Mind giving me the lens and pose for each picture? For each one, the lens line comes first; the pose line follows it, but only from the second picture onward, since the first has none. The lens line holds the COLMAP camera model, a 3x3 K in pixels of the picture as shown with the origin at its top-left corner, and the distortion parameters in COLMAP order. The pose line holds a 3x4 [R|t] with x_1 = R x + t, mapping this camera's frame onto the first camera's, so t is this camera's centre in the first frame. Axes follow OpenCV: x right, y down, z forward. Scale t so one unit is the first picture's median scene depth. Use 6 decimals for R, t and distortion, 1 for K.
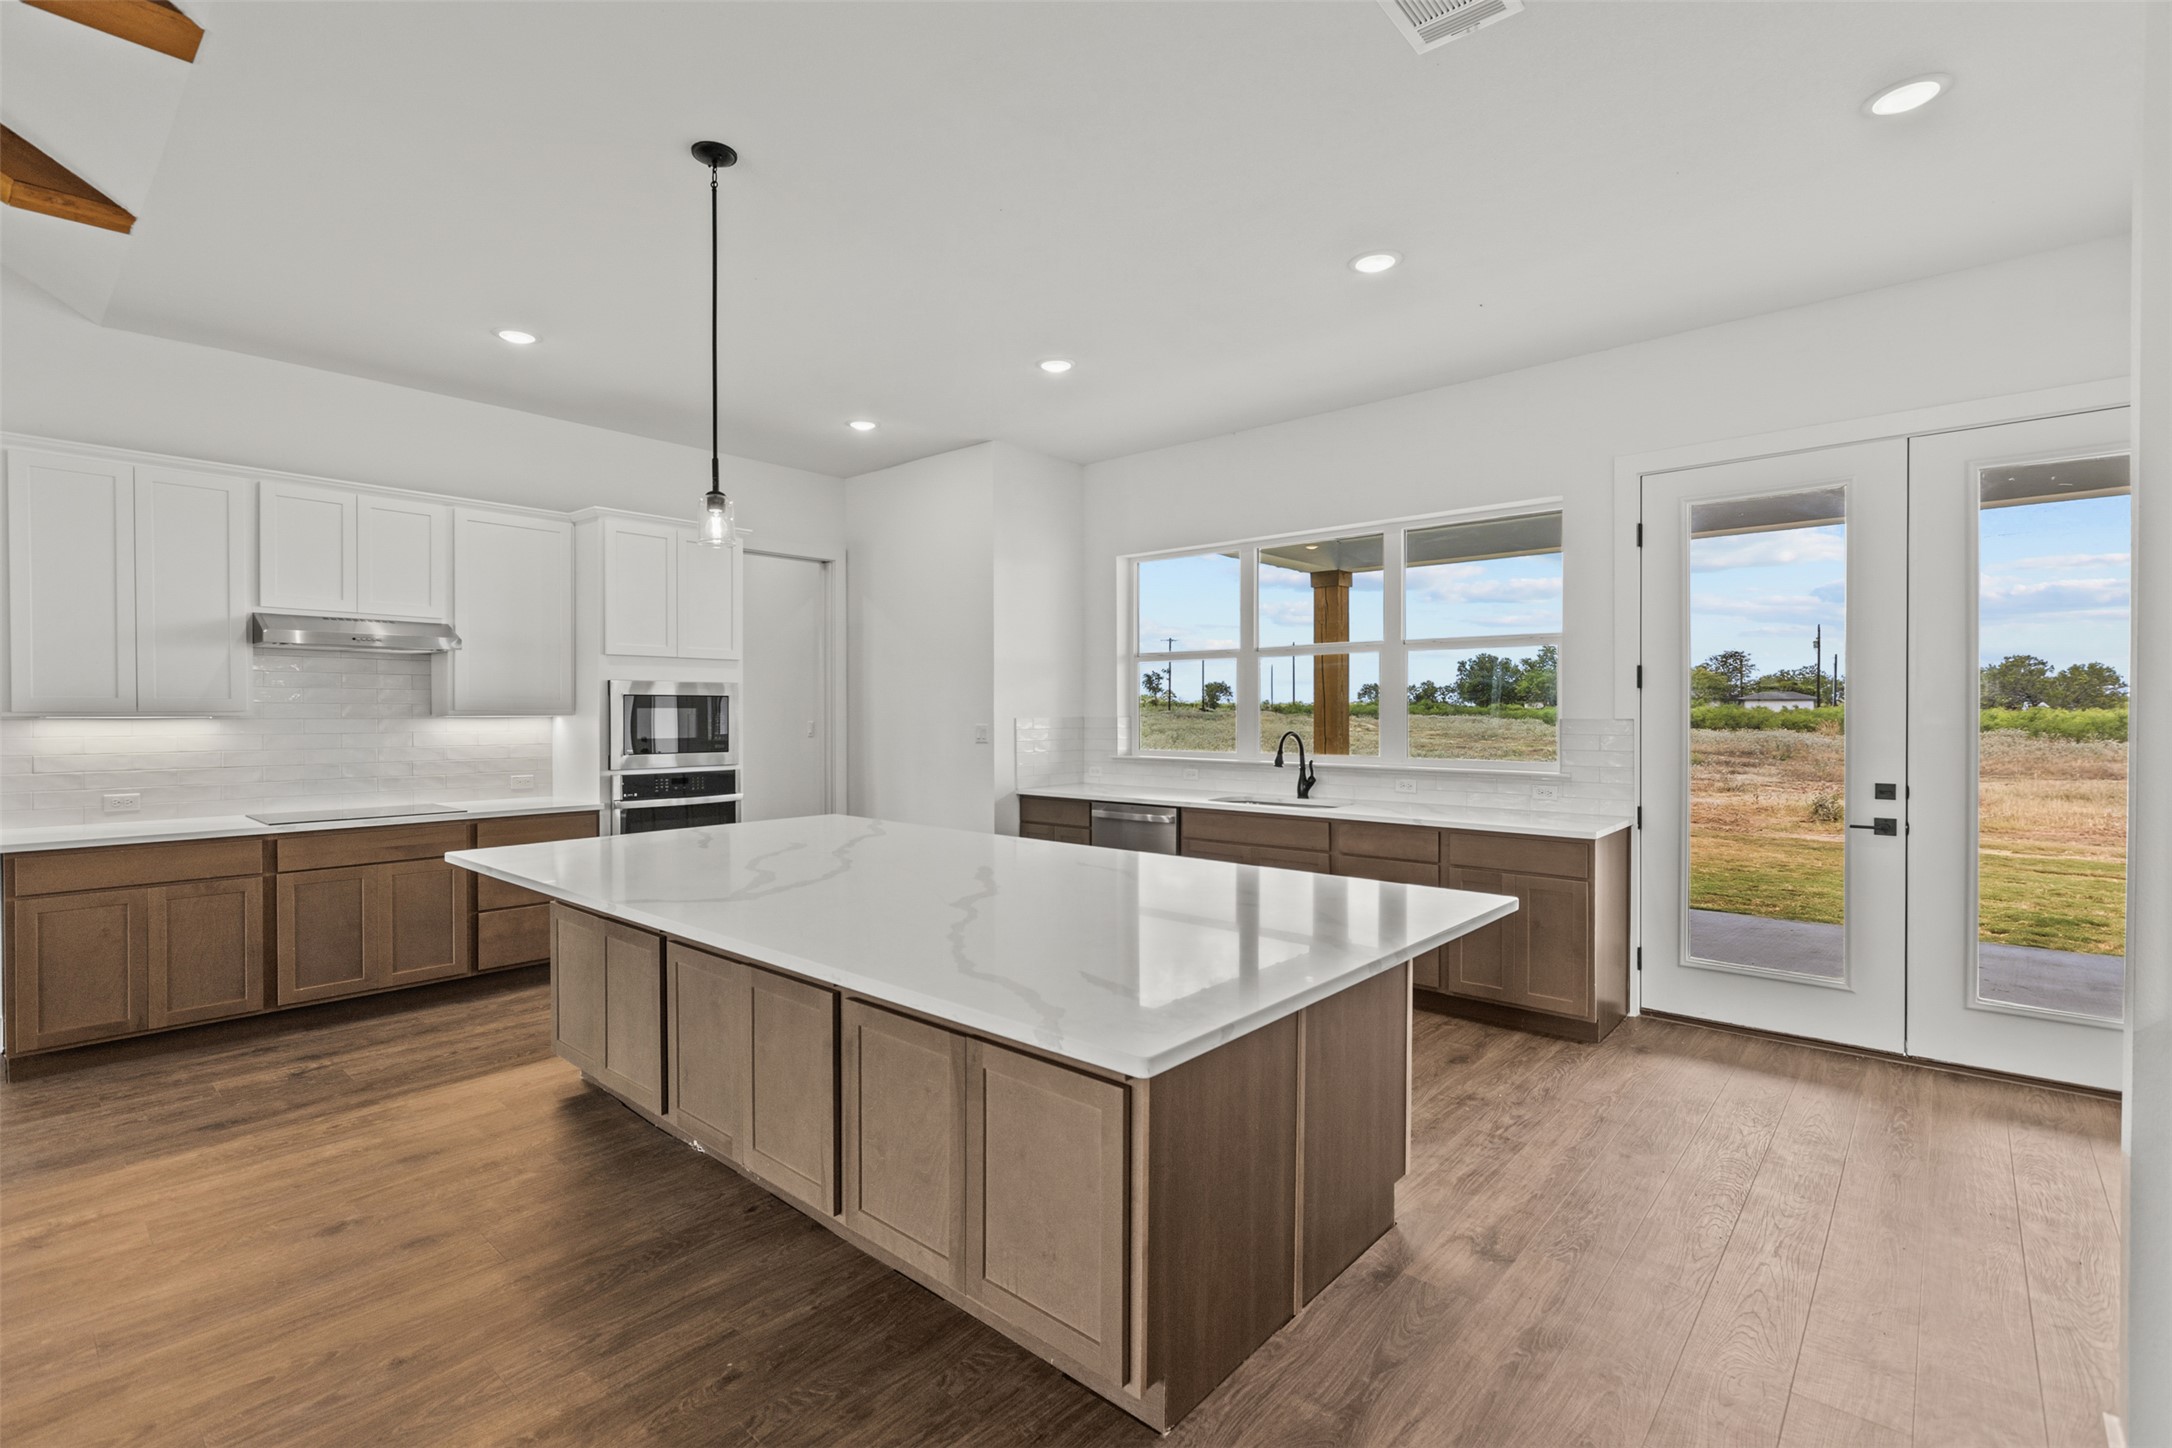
lens RADIAL K [[955.3, 0, 1087.5], [0, 955.3, 713.1], [0, 0, 1]] dist [0.015752, 0.000498]
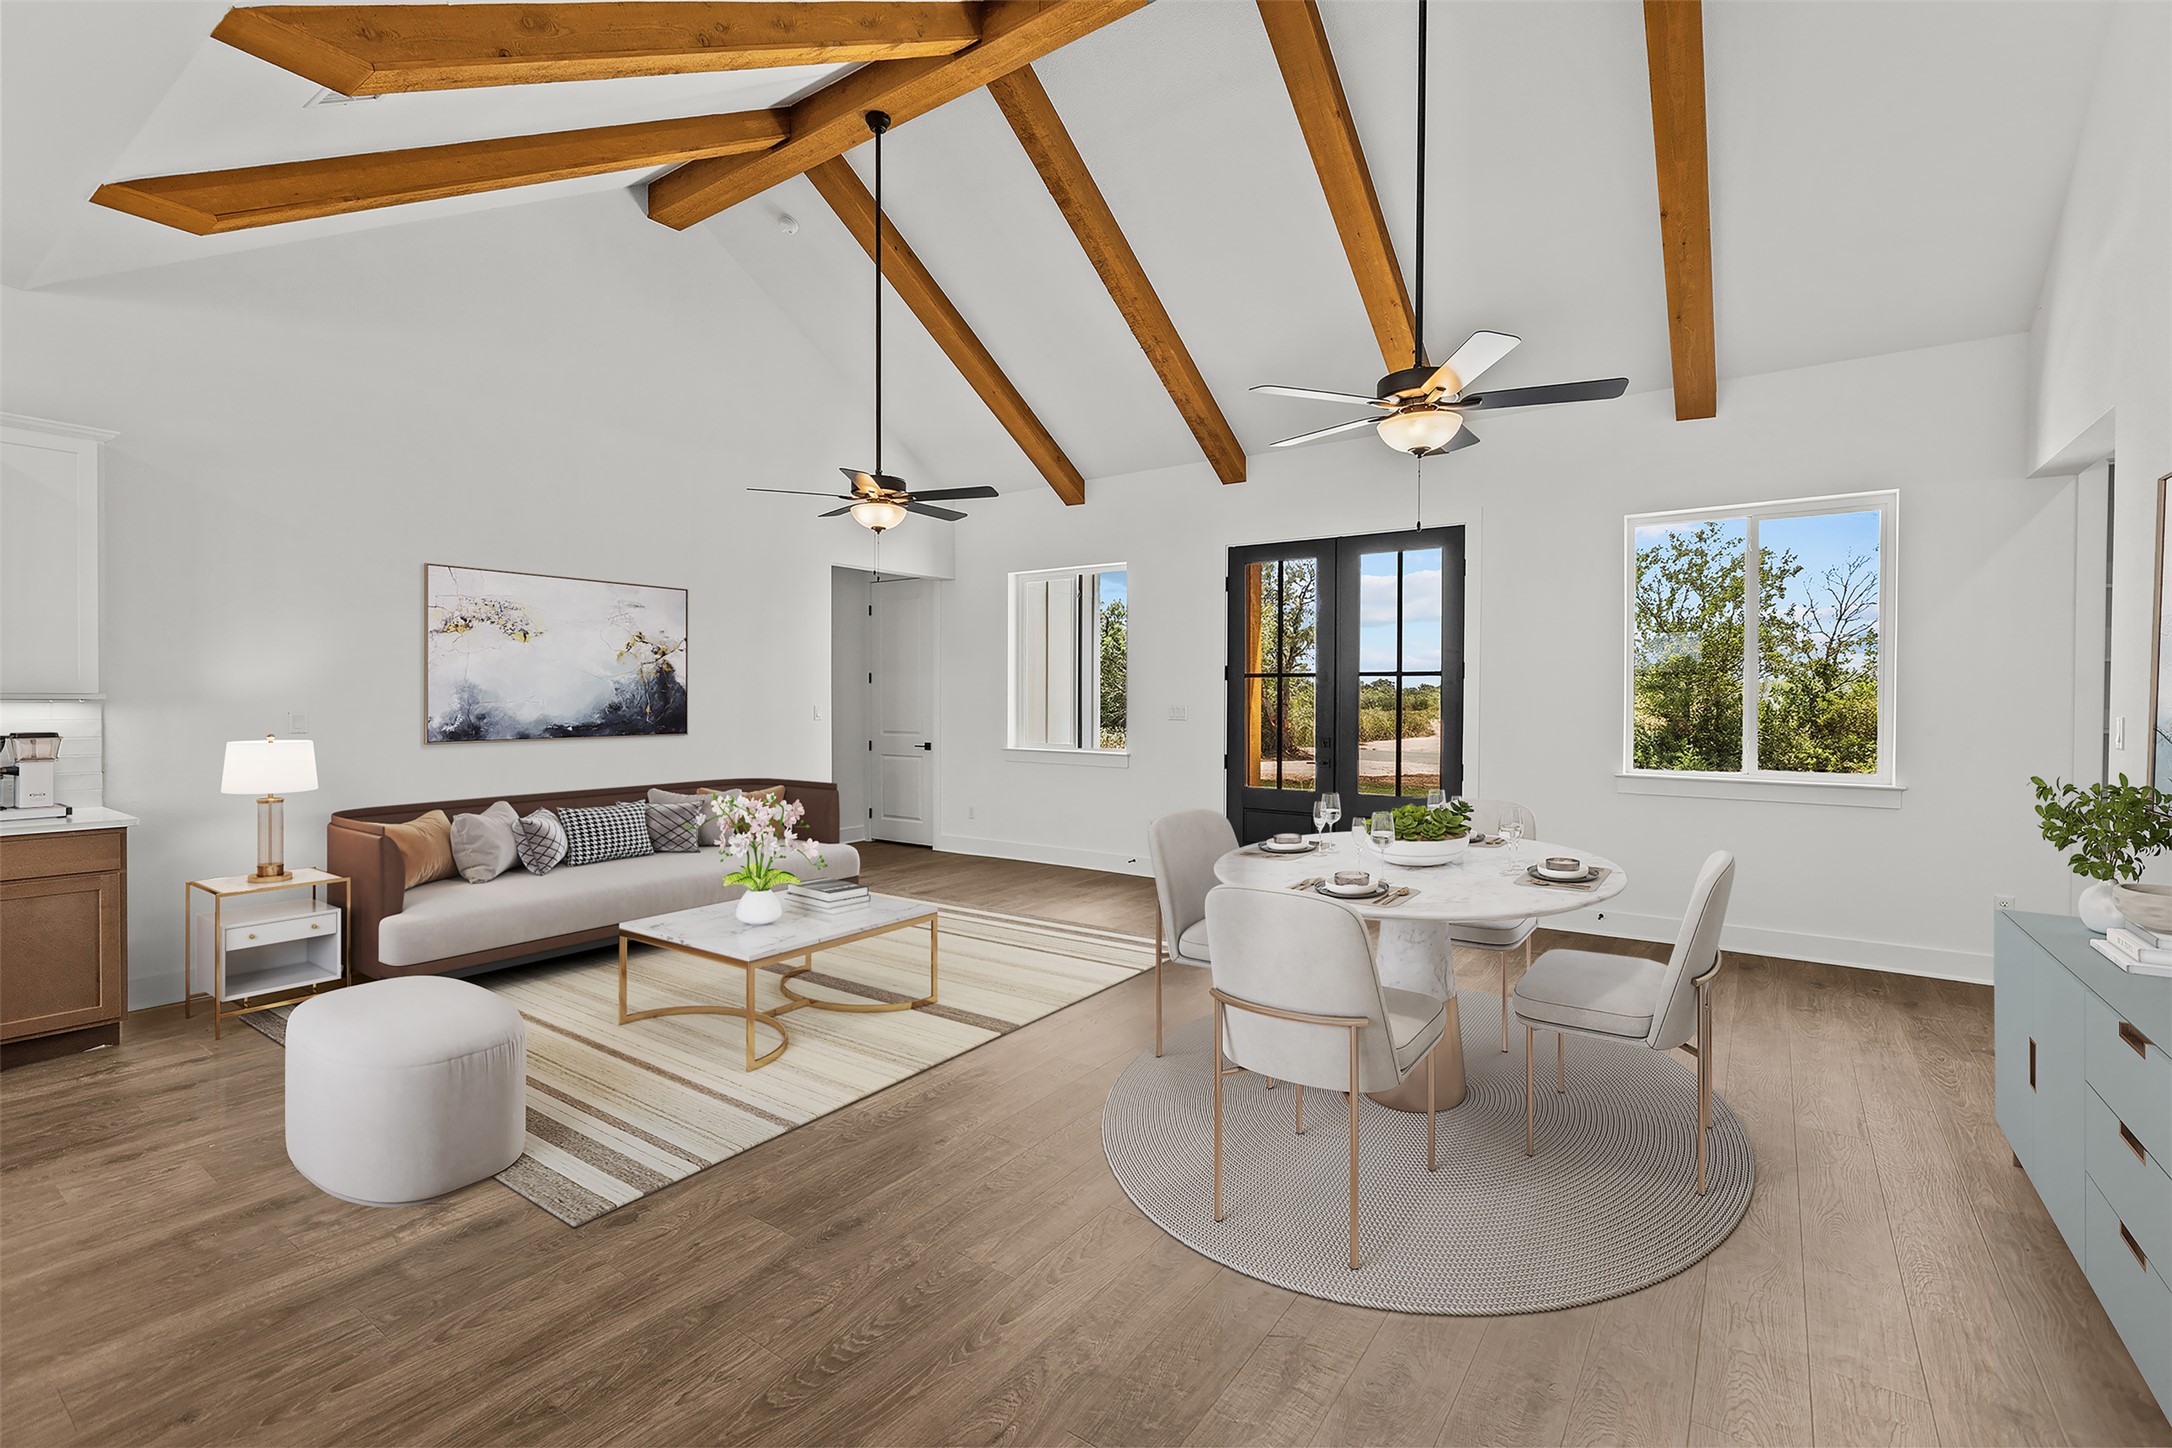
lens RADIAL K [[955.3, 0, 1087.2], [0, 955.3, 717.6], [0, 0, 1]] dist [0.015752, 0.000498]
pose [[-0.996215, -0.000658, -0.086925, -1.534481], [-0.002187, 0.999845, 0.017494, 0.012561], [0.086900, 0.017618, -0.996061, 2.060433]]
